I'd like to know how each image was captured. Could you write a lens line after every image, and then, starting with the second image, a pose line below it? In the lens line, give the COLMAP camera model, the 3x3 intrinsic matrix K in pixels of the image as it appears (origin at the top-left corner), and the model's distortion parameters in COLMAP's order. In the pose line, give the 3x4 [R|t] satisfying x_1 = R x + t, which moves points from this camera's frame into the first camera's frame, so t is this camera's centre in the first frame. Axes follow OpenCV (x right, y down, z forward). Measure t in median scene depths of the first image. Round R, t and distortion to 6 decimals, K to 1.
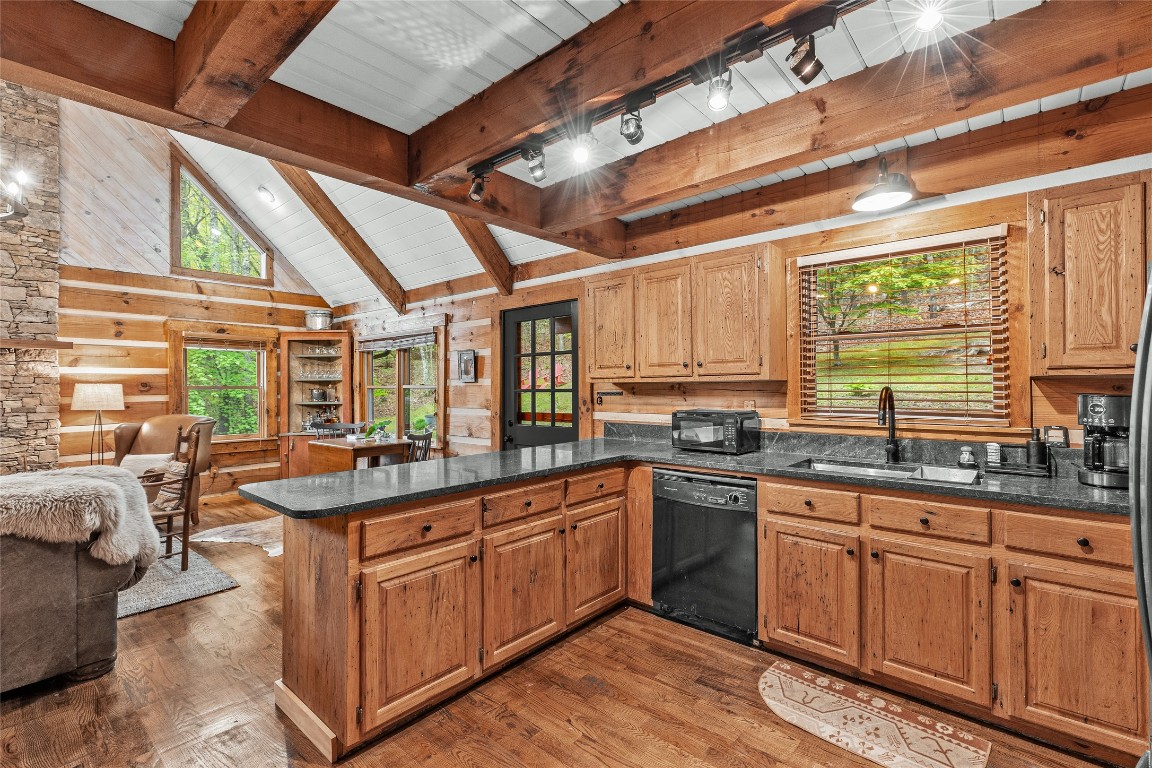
lens RADIAL K [[514.3, 0, 579.6], [0, 514.3, 382.2], [0, 0, 1]] dist [0.004186, 0.000473]
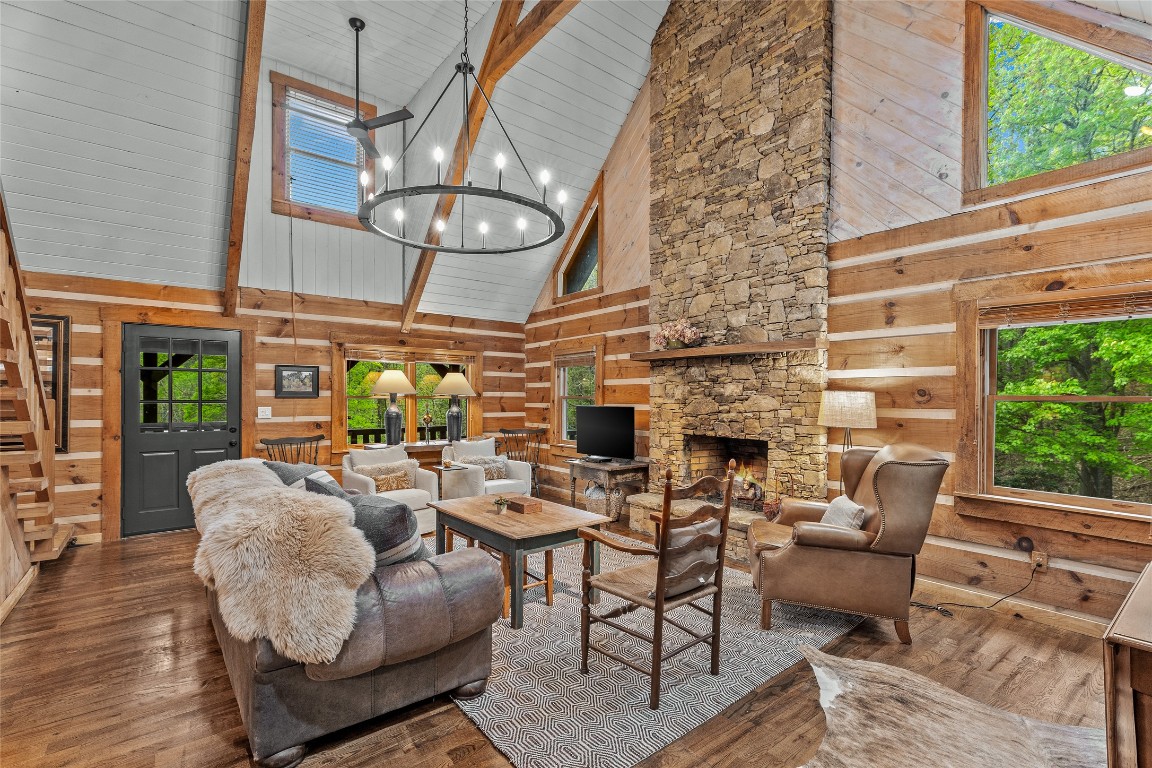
lens RADIAL K [[519.5, 0, 577.8], [0, 519.5, 397.5], [0, 0, 1]] dist [0.002518, 0.000458]
pose [[-0.190890, 0.011405, -0.981545, -0.124643], [0.003798, 0.999934, 0.010880, 0.002574], [0.981604, -0.001651, -0.190921, 0.738291]]
